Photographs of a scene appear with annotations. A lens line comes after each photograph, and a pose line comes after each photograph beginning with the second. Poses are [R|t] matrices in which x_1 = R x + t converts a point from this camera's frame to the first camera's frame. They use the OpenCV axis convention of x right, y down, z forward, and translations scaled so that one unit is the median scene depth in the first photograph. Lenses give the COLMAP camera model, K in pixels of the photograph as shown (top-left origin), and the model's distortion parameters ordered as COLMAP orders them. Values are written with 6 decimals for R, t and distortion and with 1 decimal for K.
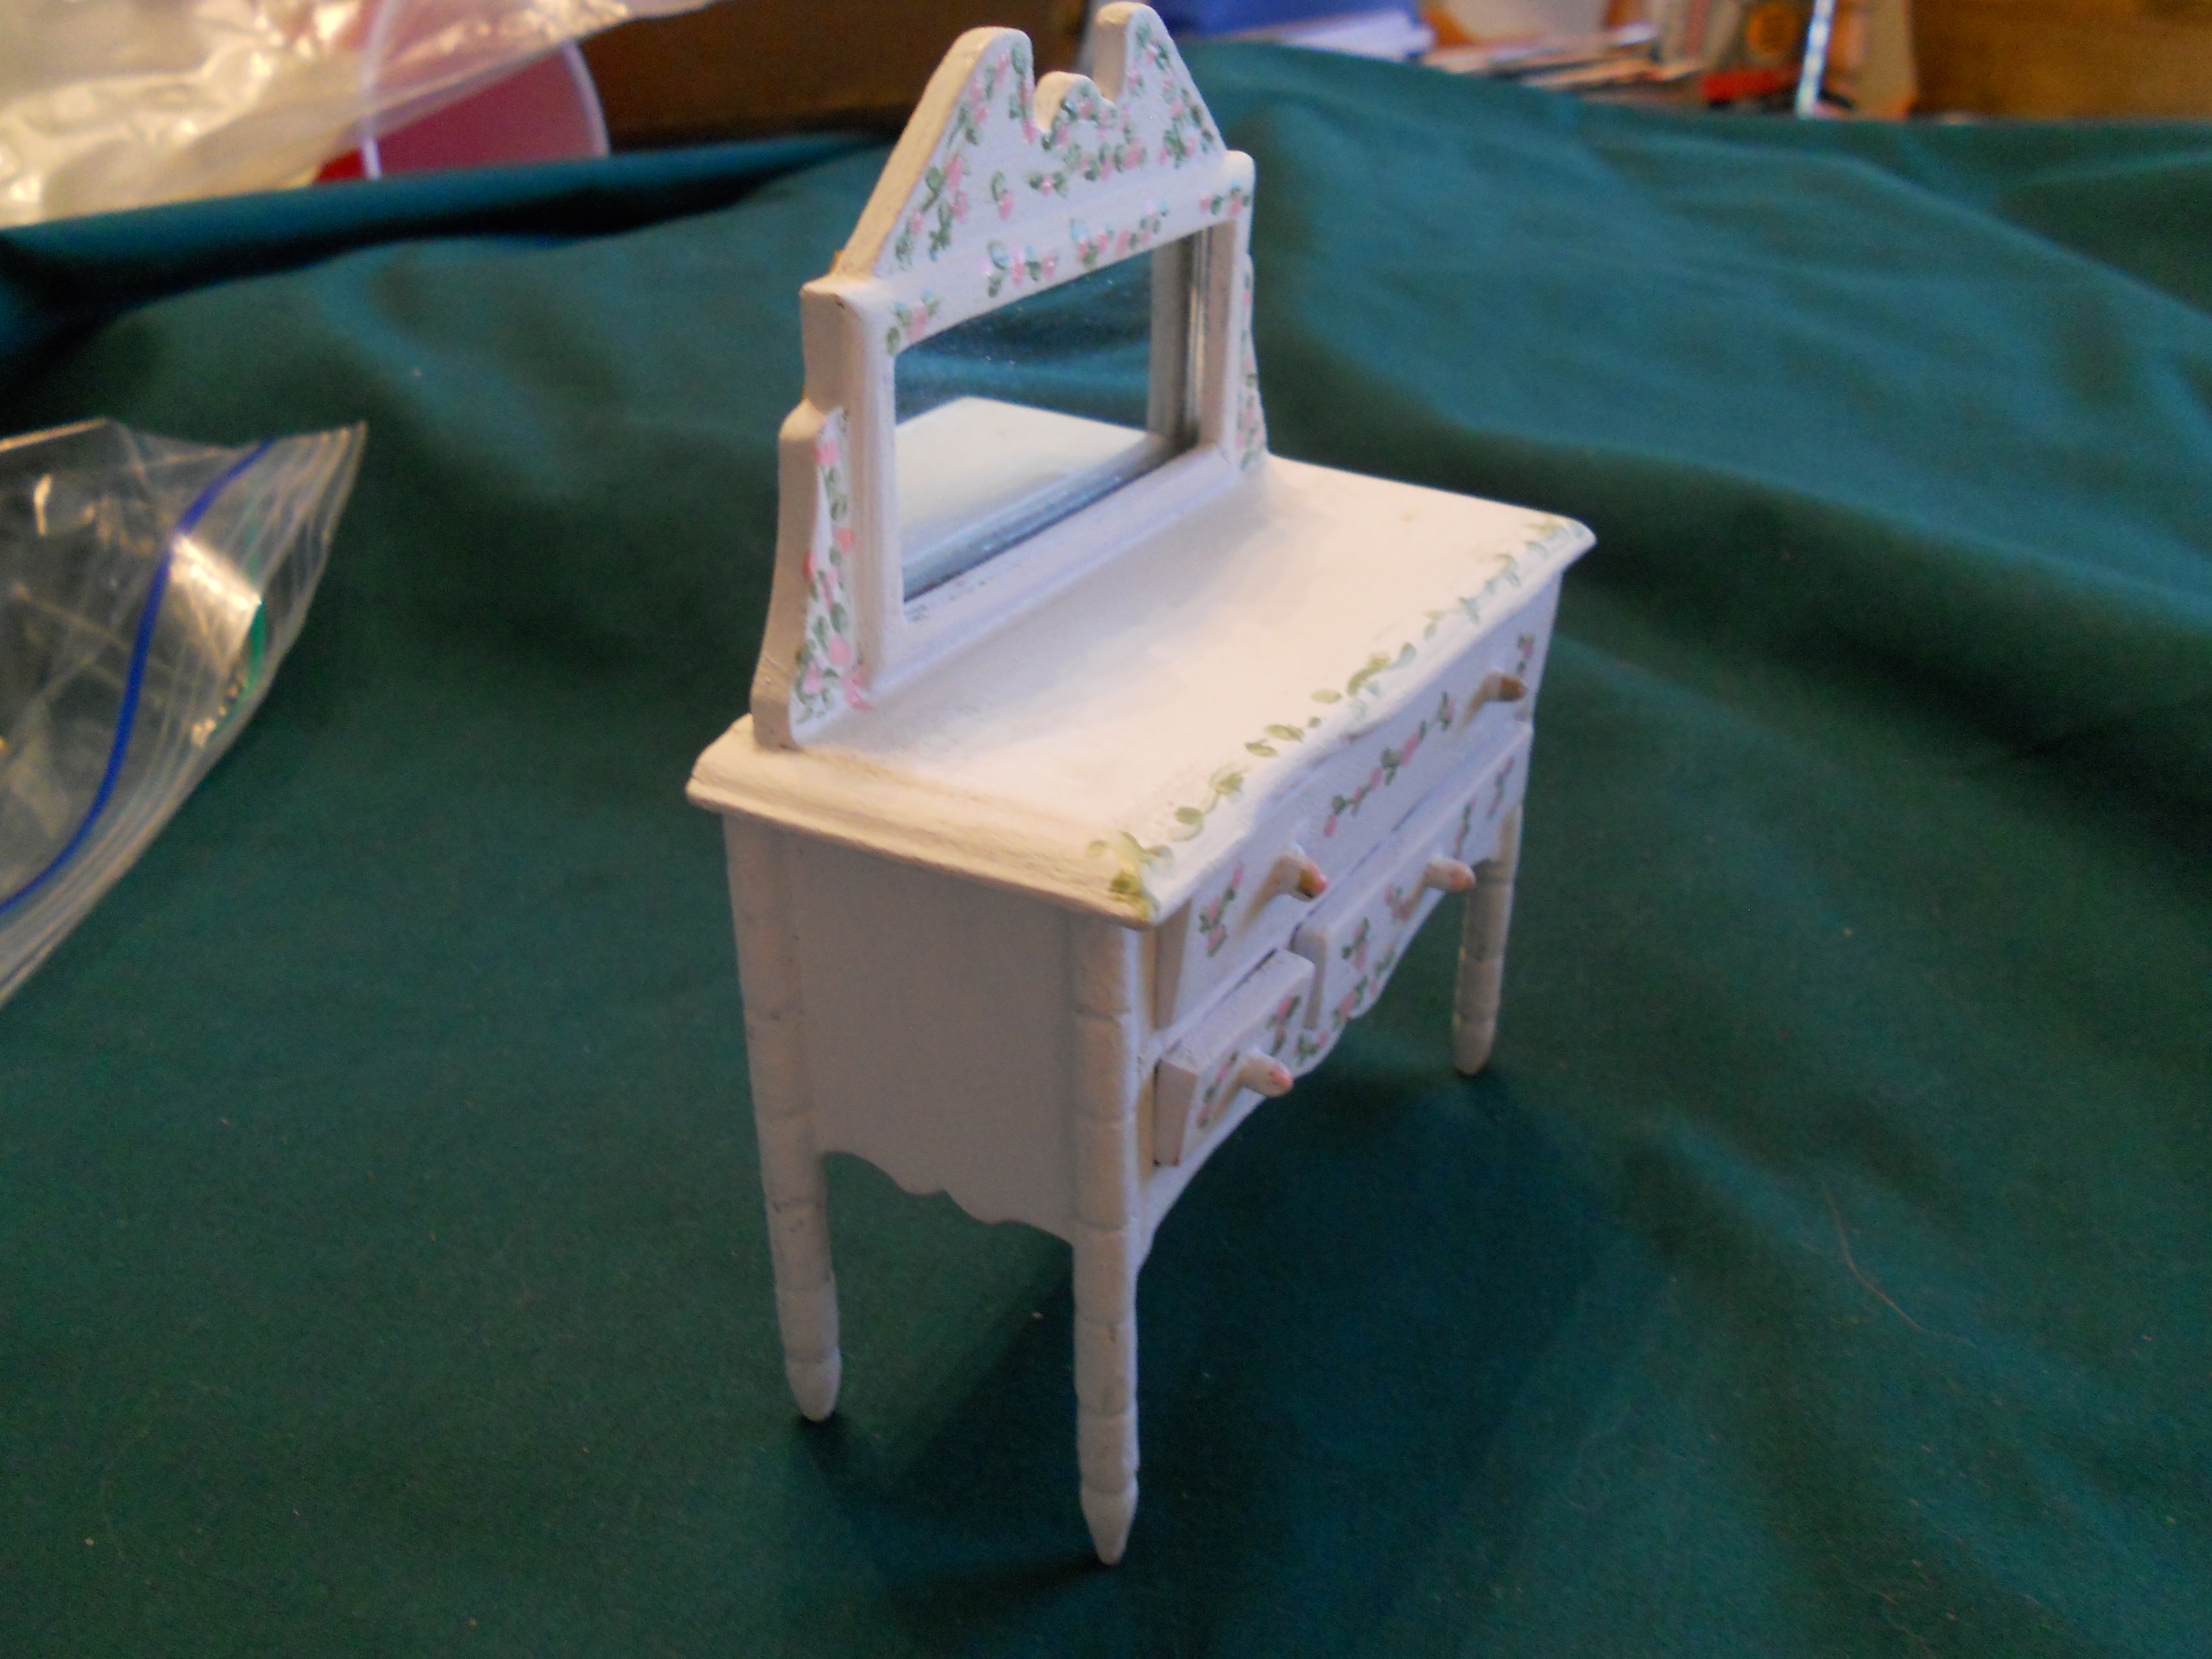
lens RADIAL K [[2084.1, 0, 1106.0], [0, 2084.1, 829.5], [0, 0, 1]] dist [-0.076050, -0.005376]
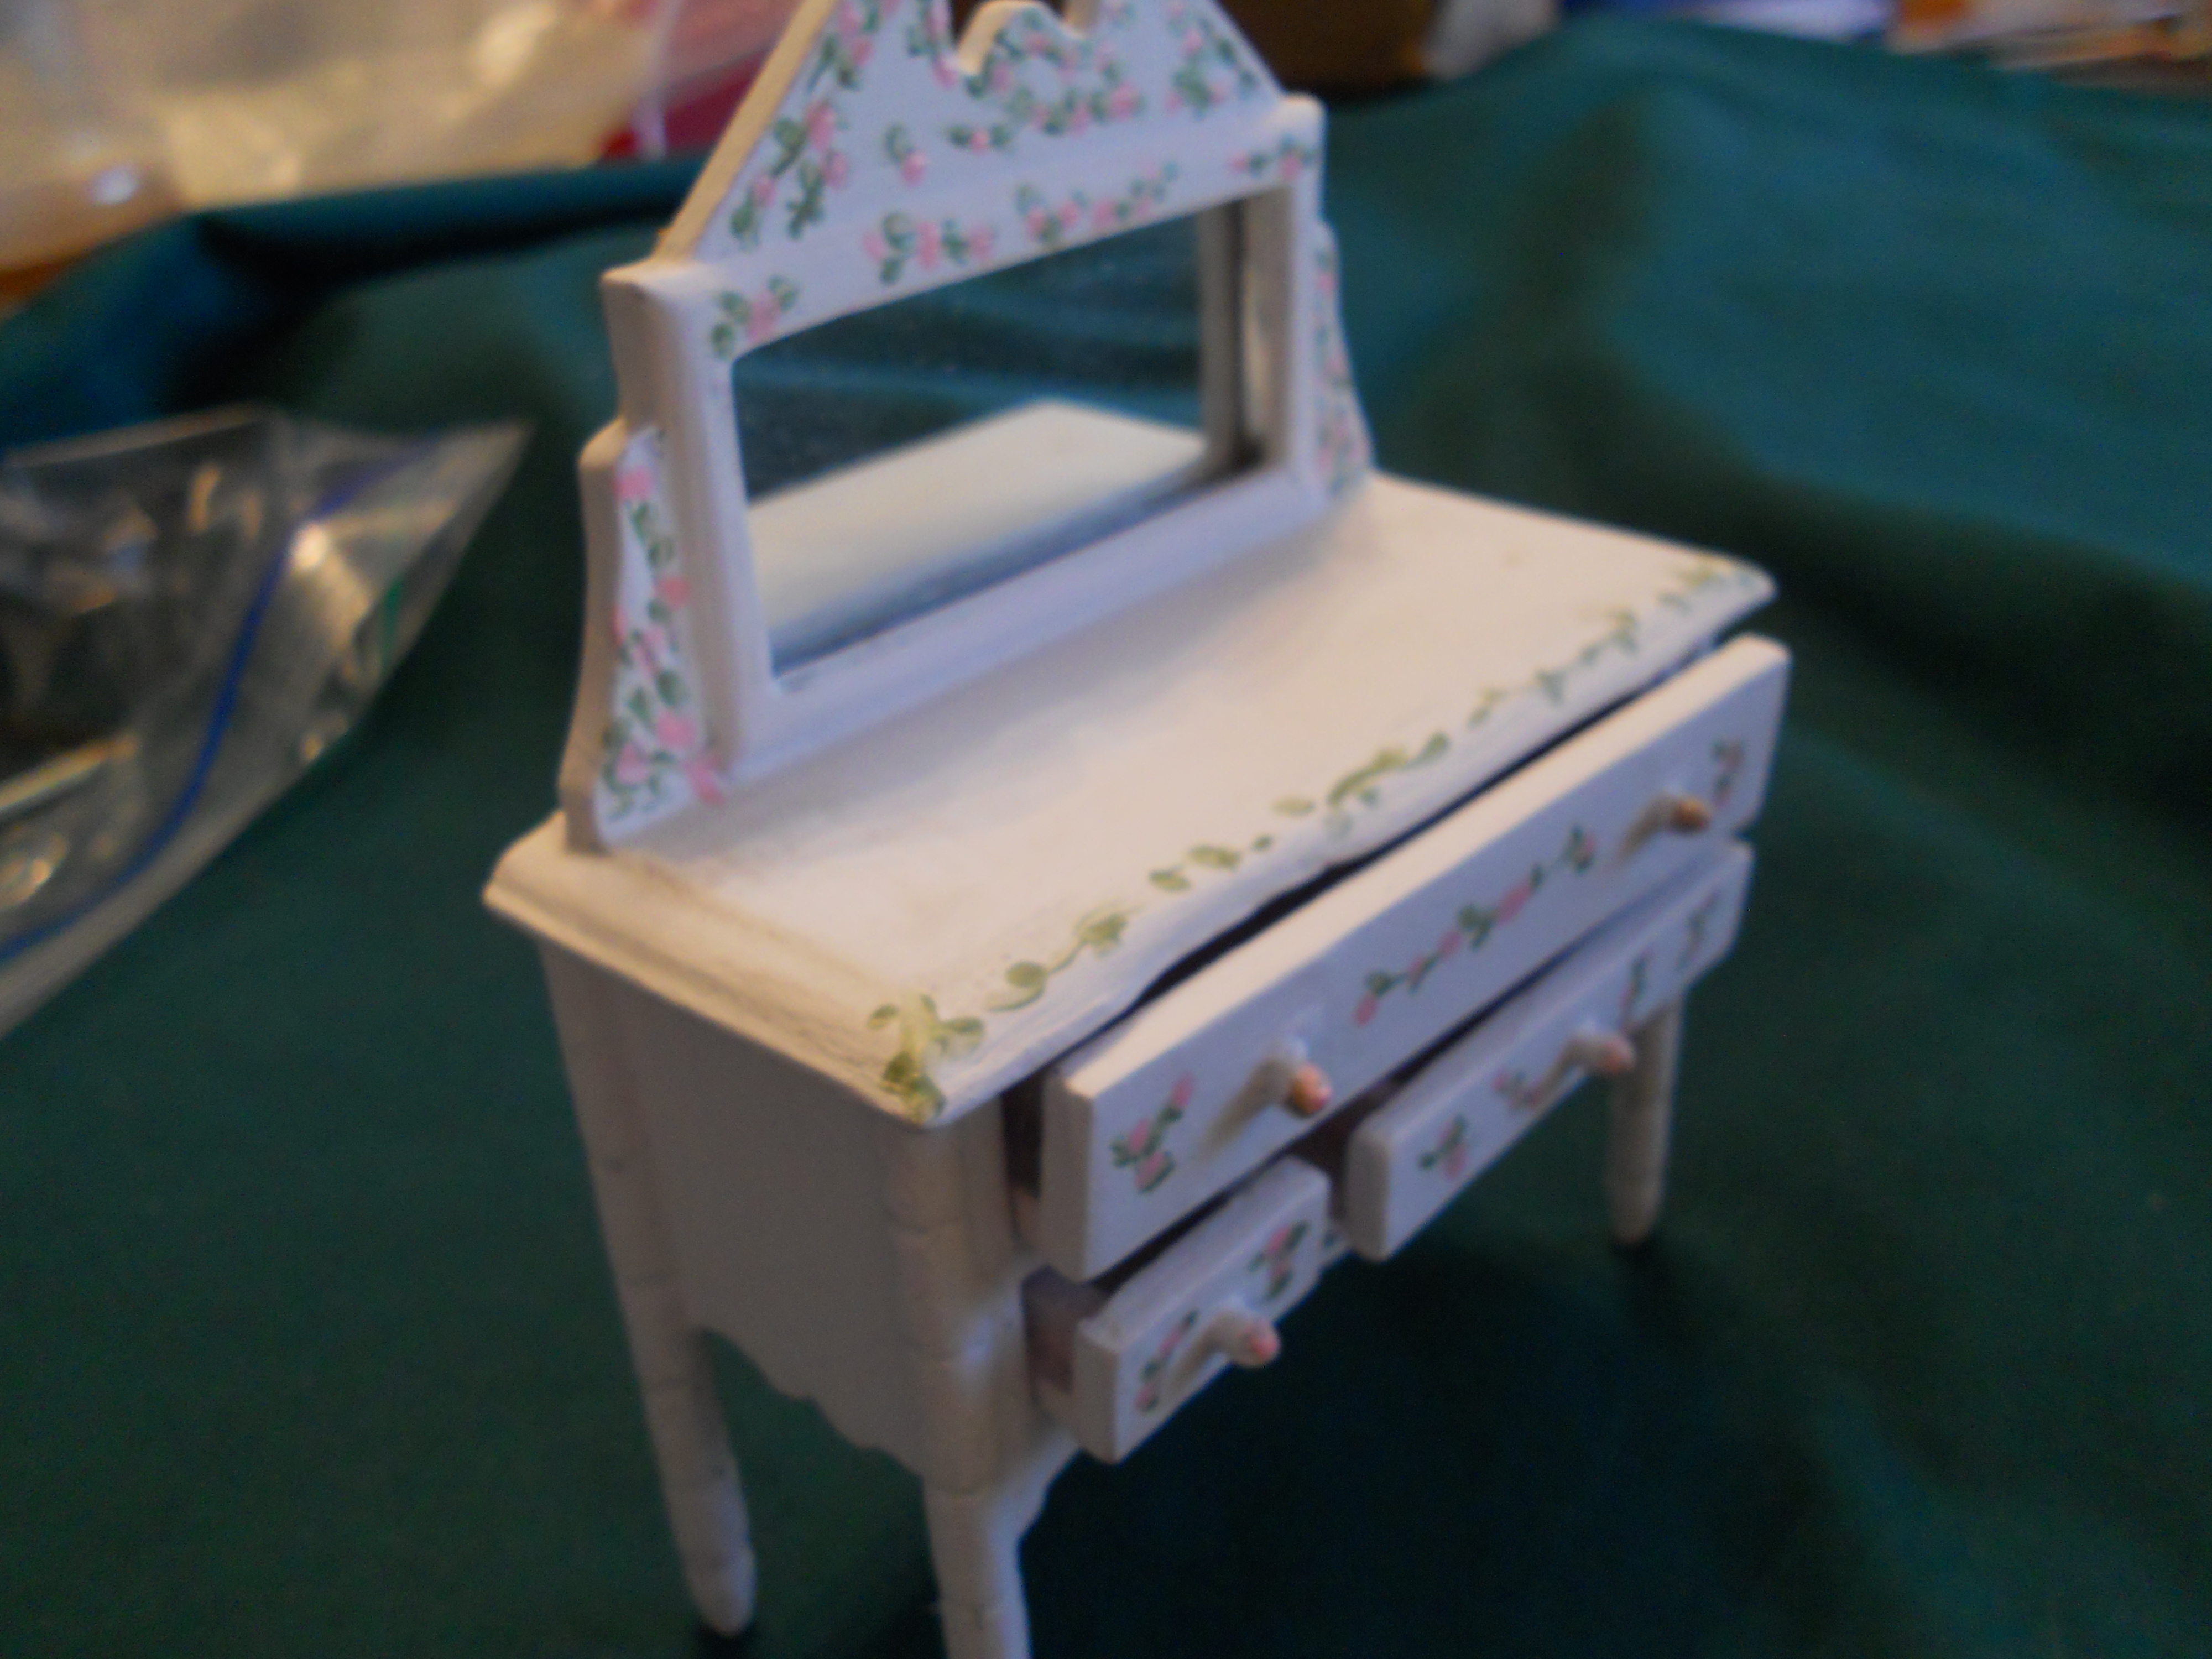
lens RADIAL K [[2084.1, 0, 1106.0], [0, 2084.1, 829.5], [0, 0, 1]] dist [-0.076050, -0.005376]
pose [[0.977782, 0.040967, -0.205584, 0.201029], [-0.040711, 0.999156, 0.005475, -0.058764], [0.205635, 0.003016, 0.978624, 0.253477]]
